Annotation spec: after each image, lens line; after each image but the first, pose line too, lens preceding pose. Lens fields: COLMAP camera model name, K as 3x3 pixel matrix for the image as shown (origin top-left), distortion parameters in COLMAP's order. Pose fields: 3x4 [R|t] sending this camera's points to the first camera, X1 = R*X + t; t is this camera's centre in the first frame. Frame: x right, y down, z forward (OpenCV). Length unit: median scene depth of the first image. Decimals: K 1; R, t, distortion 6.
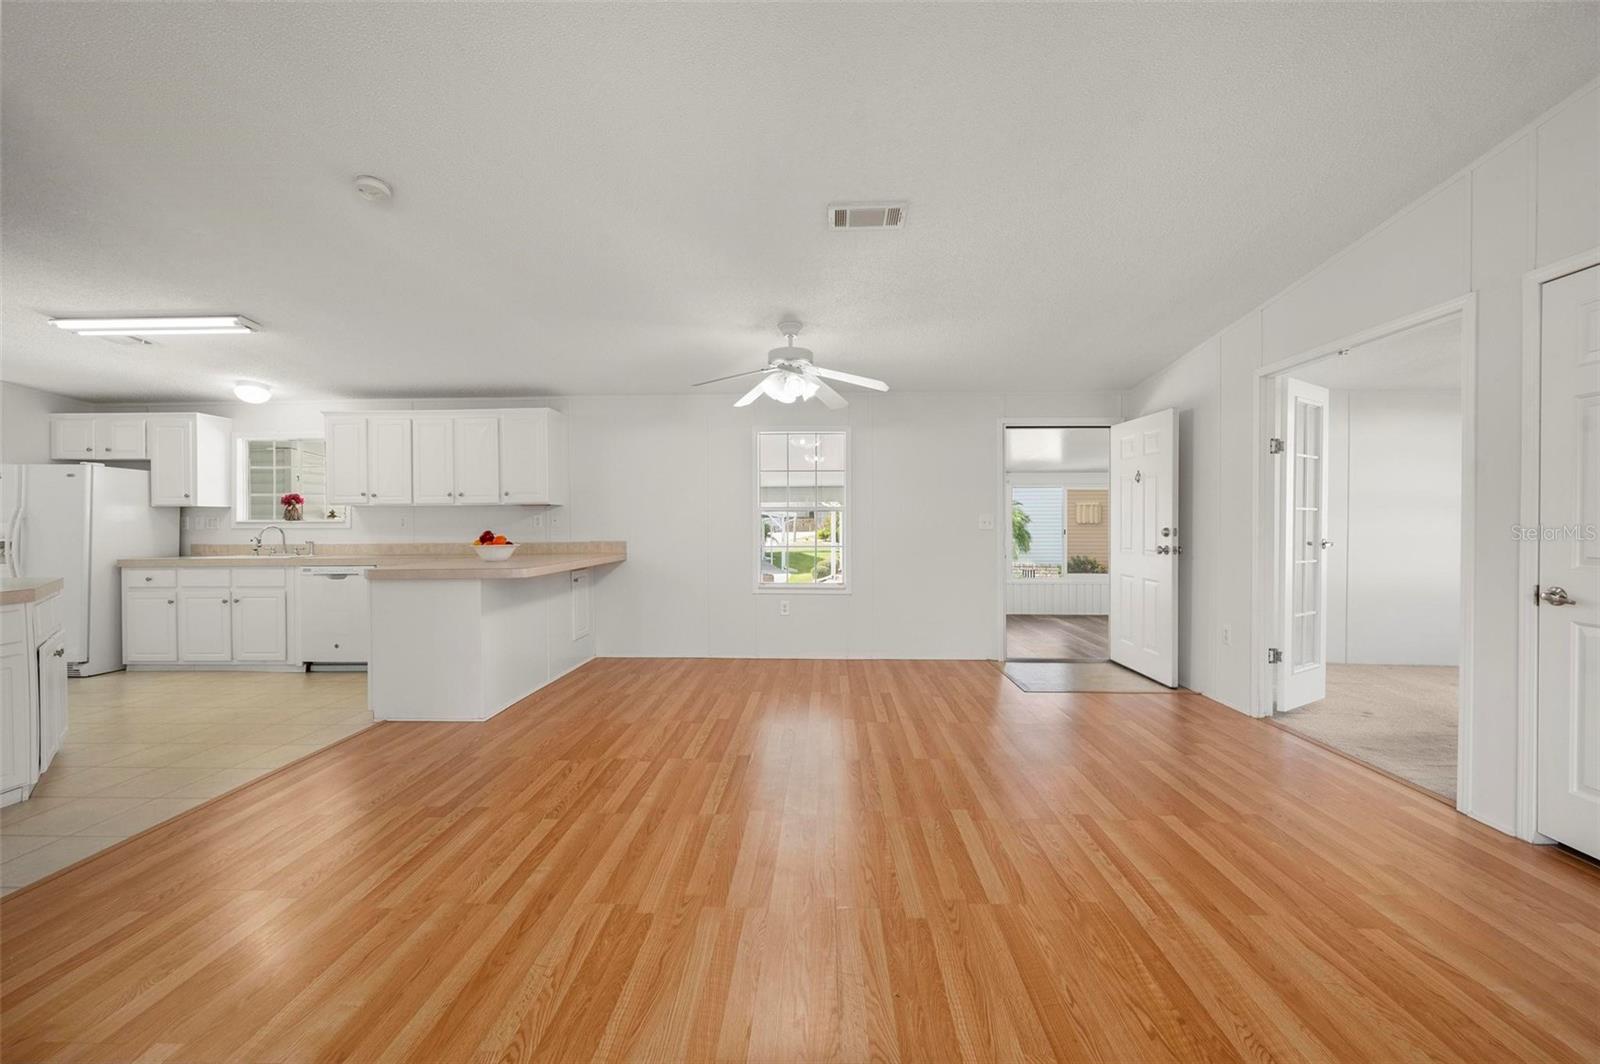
lens RADIAL K [[639.1, 0, 794.9], [0, 639.1, 527.0], [0, 0, 1]] dist [-0.001014, 0.000081]
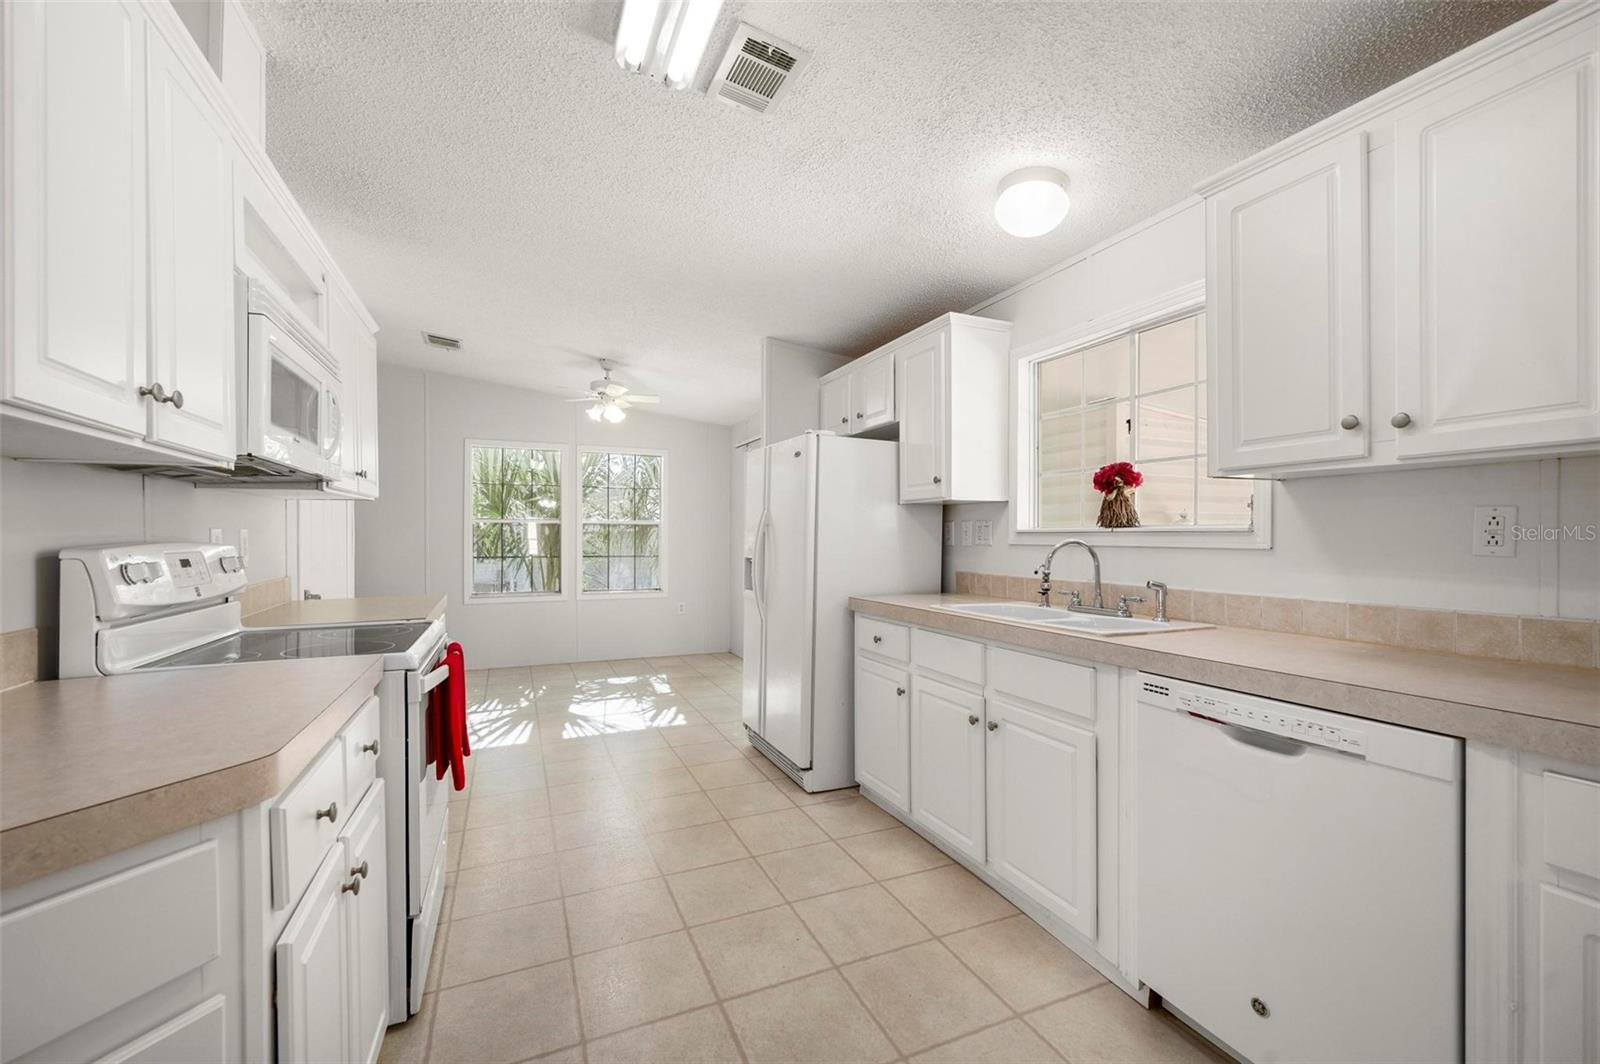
lens RADIAL K [[668.6, 0, 797.1], [0, 668.6, 535.3], [0, 0, 1]] dist [0.002256, 0.000031]
pose [[0.439852, 0.002326, -0.898067, -0.513351], [-0.008180, 0.999966, -0.001416, -0.002785], [0.898033, 0.007969, 0.439856, 0.655191]]
